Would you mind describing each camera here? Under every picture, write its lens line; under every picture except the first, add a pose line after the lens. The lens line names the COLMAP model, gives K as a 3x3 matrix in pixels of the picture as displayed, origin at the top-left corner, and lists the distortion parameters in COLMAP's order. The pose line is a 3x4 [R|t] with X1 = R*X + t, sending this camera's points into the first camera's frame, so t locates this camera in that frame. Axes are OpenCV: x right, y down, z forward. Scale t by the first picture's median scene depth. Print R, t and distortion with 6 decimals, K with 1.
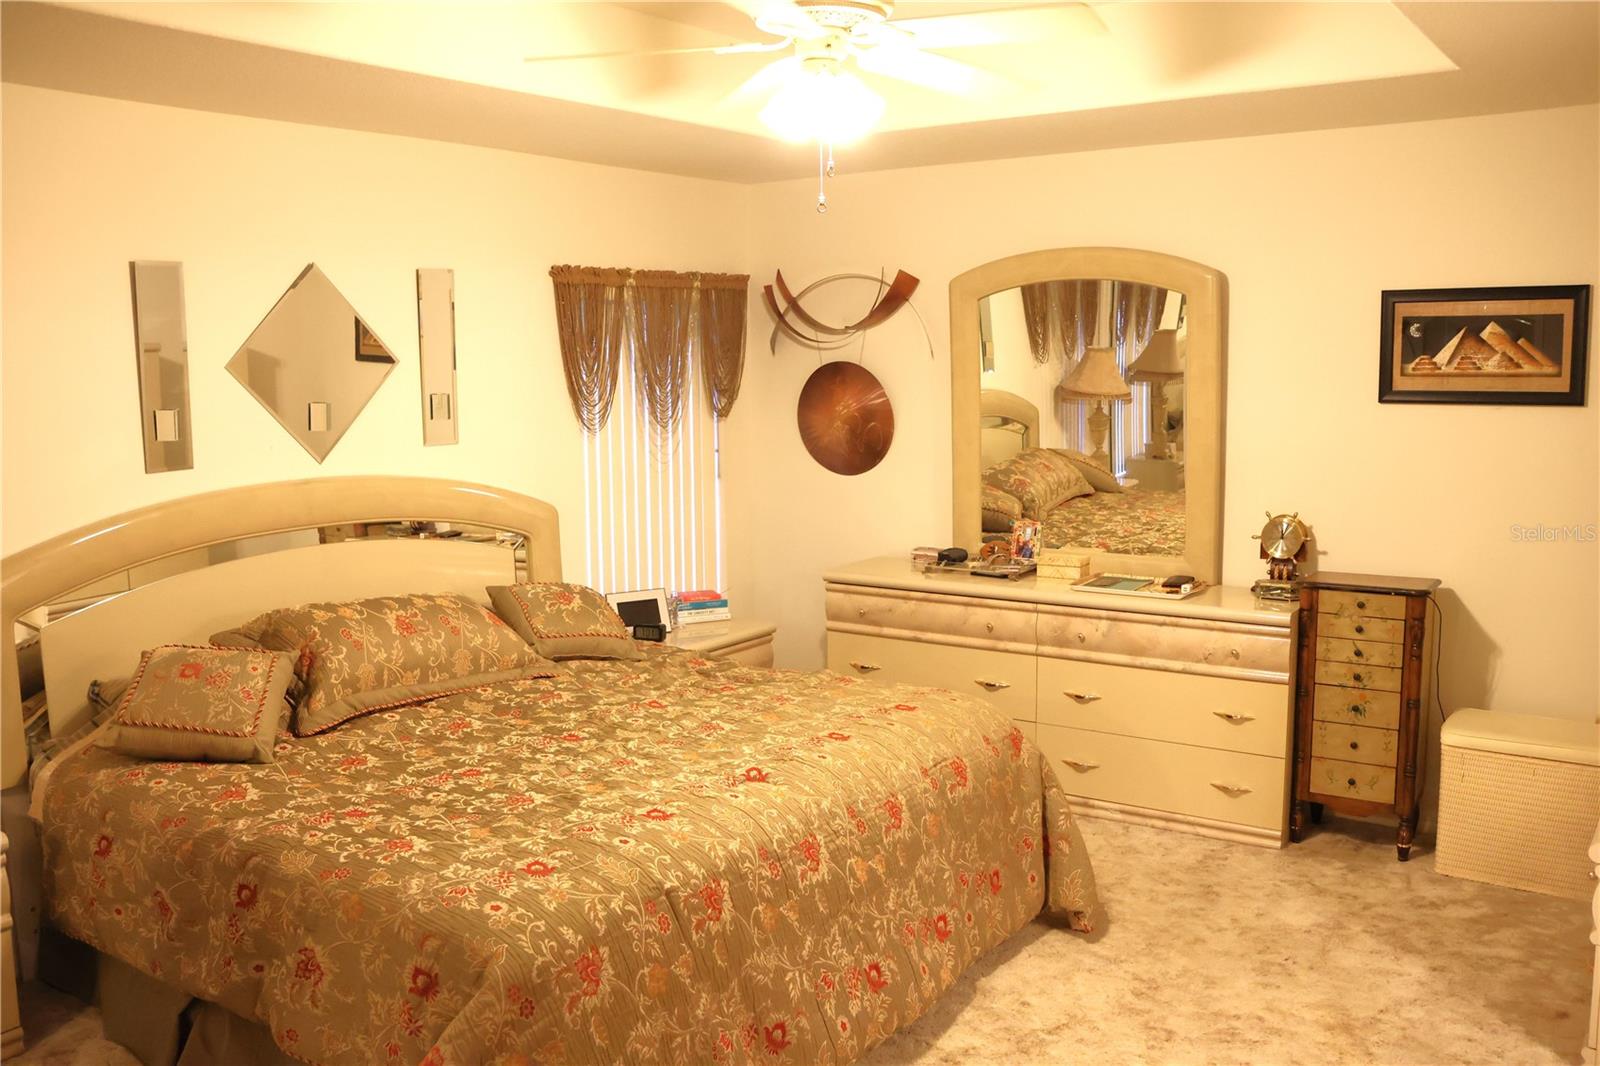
lens RADIAL K [[1341.6, 0, 802.2], [0, 1341.6, 528.2], [0, 0, 1]] dist [-0.132950, 0.028146]
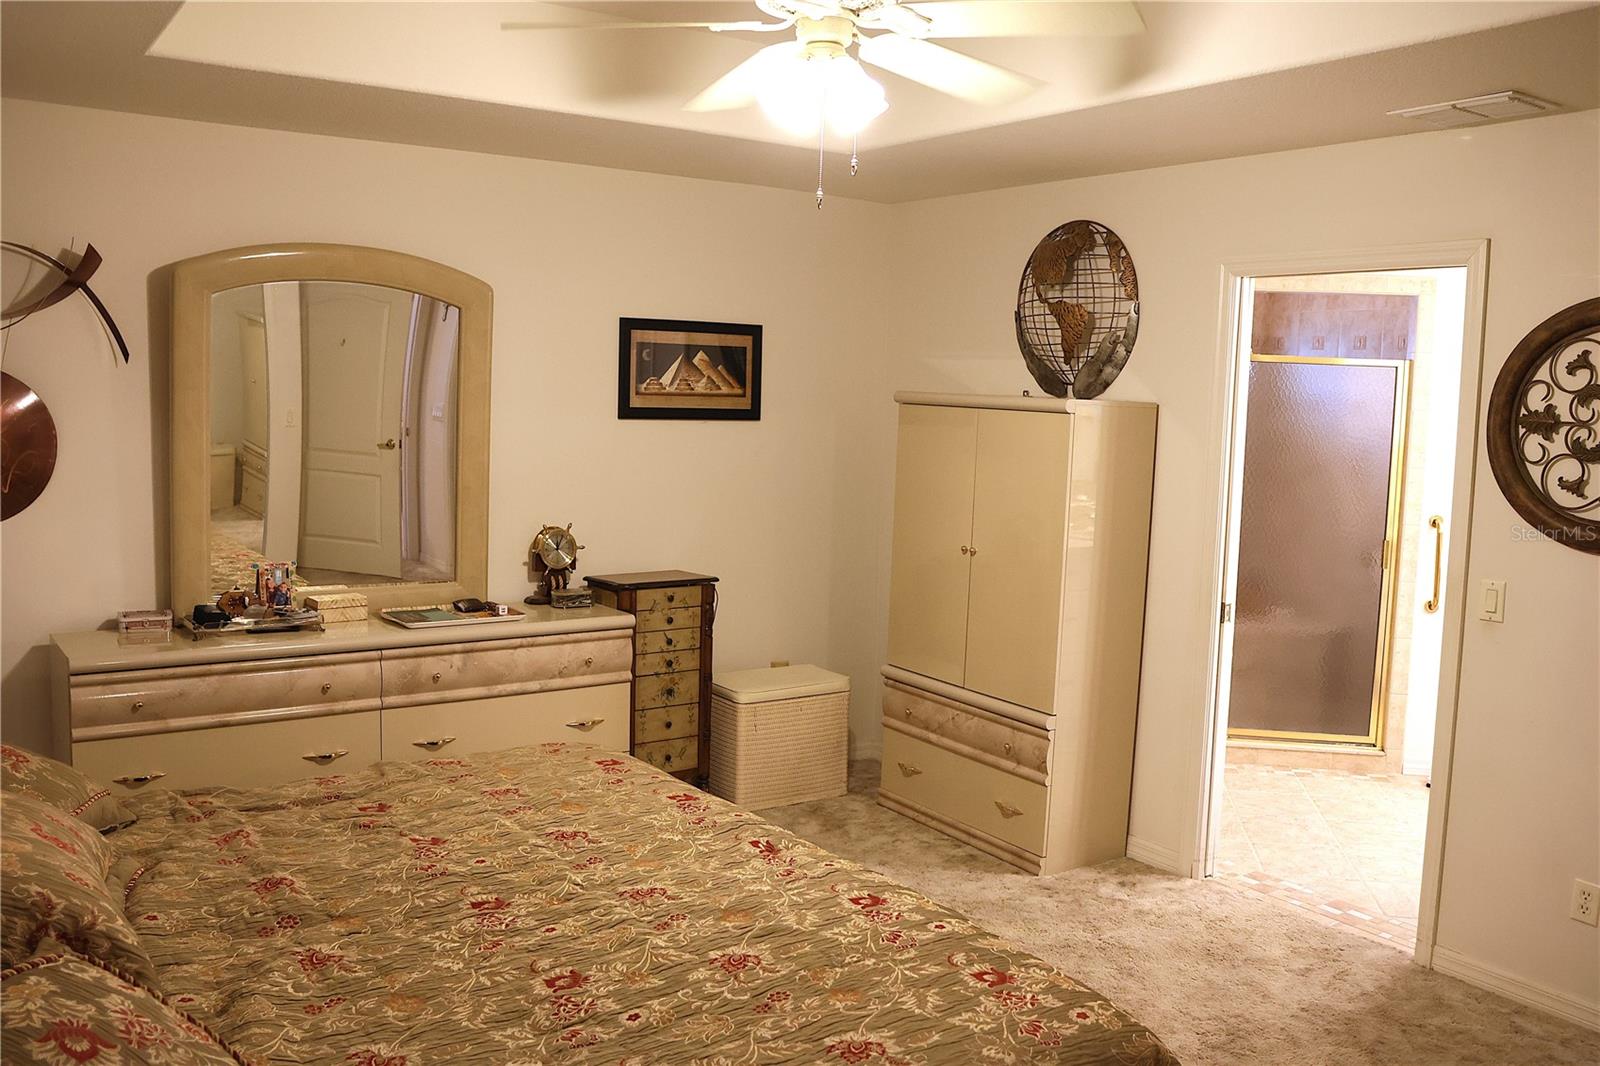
lens RADIAL K [[1341.6, 0, 801.7], [0, 1341.6, 532.2], [0, 0, 1]] dist [-0.132950, 0.028146]
pose [[0.327330, -0.072237, 0.942145, -0.606998], [0.085862, 0.995222, 0.046476, -0.041073], [-0.941001, 0.065682, 0.331968, 0.502415]]
